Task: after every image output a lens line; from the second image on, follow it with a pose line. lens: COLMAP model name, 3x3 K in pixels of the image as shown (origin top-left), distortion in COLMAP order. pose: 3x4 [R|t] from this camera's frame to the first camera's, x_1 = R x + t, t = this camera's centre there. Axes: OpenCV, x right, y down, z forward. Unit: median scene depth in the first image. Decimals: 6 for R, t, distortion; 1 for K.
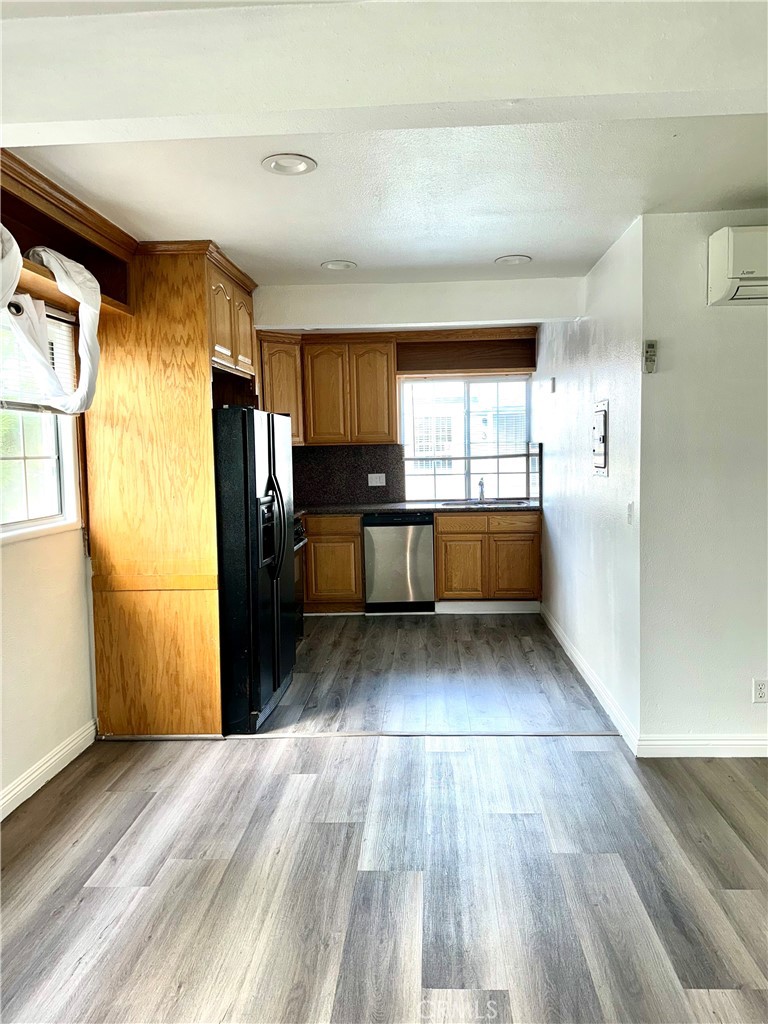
lens RADIAL K [[735.0, 0, 384.0], [0, 735.0, 512.0], [0, 0, 1]] dist [0.000372, -0.003487]
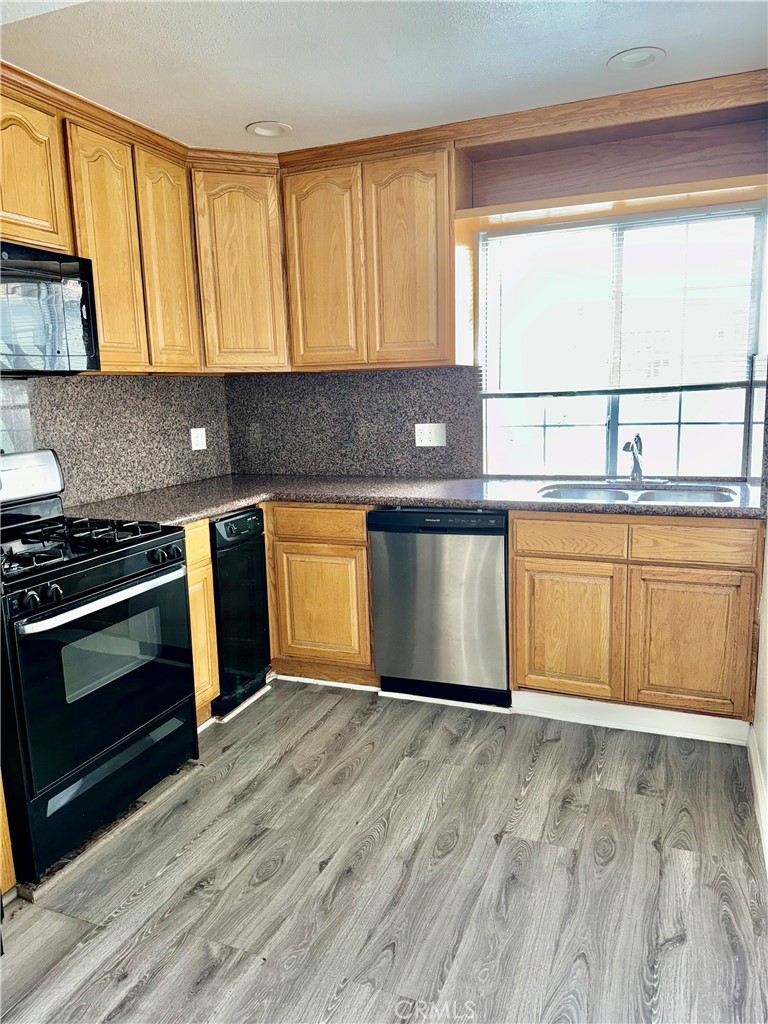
lens RADIAL K [[707.7, 0, 384.0], [0, 707.7, 512.0], [0, 0, 1]] dist [0.048565, -0.076304]
pose [[0.942376, 0.049731, -0.330840, 0.140945], [-0.017798, 0.994942, 0.098859, -0.041086], [0.334083, -0.087274, 0.938494, 0.537414]]
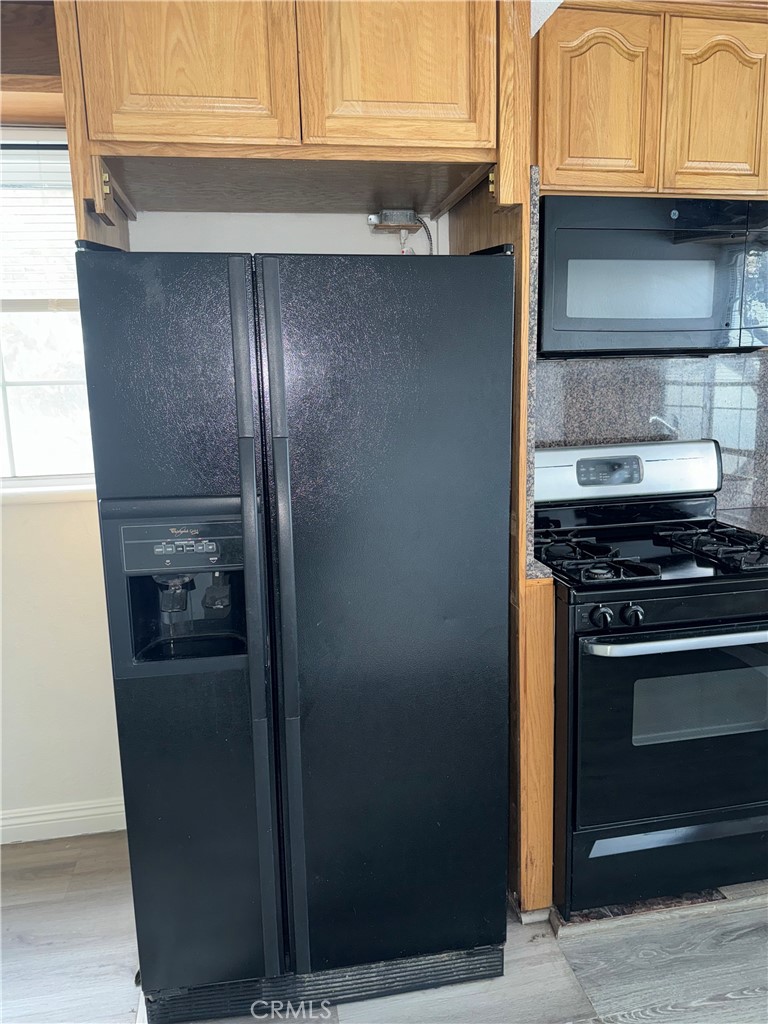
lens RADIAL K [[735.0, 0, 384.0], [0, 735.0, 512.0], [0, 0, 1]] dist [0.000372, -0.003487]
pose [[0.240427, 0.188270, -0.952234, 0.131990], [-0.066794, 0.981893, 0.177270, -0.052412], [0.968366, 0.020983, 0.248649, 0.624313]]
